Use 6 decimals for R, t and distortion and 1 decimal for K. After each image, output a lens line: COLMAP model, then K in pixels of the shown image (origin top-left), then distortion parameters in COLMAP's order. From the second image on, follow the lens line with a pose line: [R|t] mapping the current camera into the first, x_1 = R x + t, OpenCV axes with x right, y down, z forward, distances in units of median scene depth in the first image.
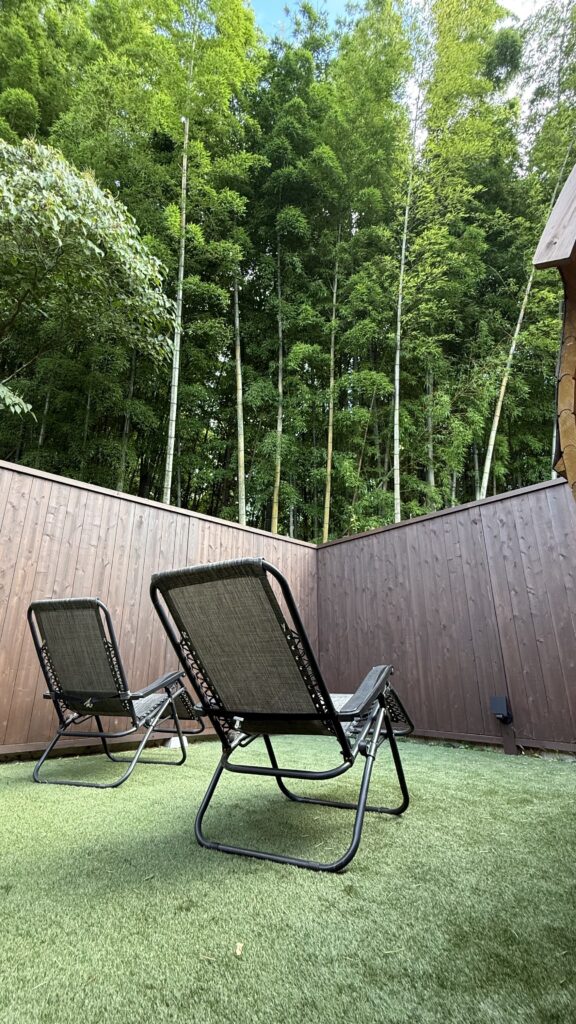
lens RADIAL K [[461.7, 0, 286.7], [0, 461.7, 510.6], [0, 0, 1]] dist [-0.000541, -0.000210]
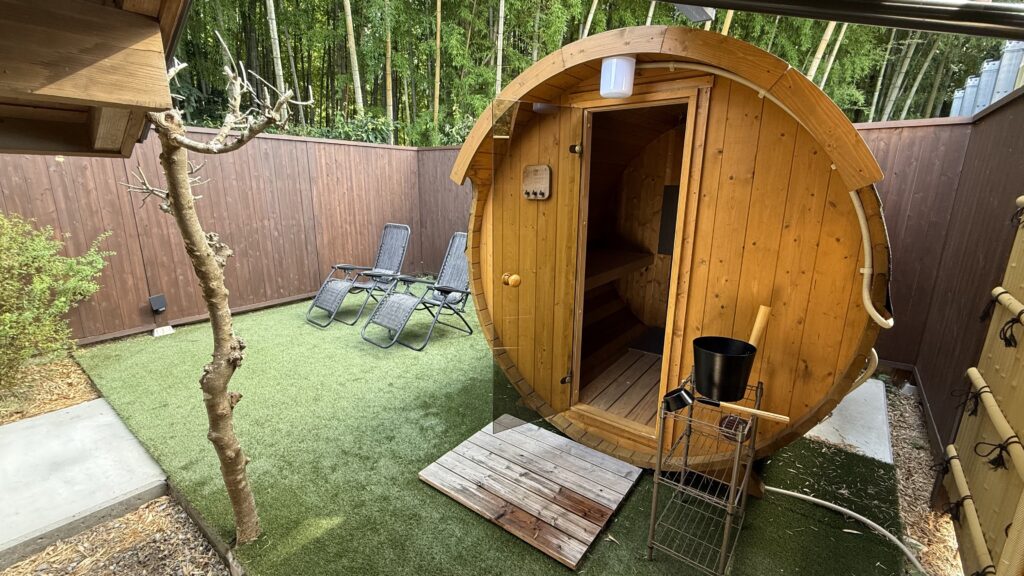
lens RADIAL K [[432.1, 0, 509.7], [0, 432.1, 287.0], [0, 0, 1]] dist [0.001538, 0.000125]
pose [[0.983790, -0.035314, 0.175813, 0.060536], [-0.067540, 0.835255, 0.545699, -0.176991], [-0.166119, -0.548727, 0.819331, -0.146750]]
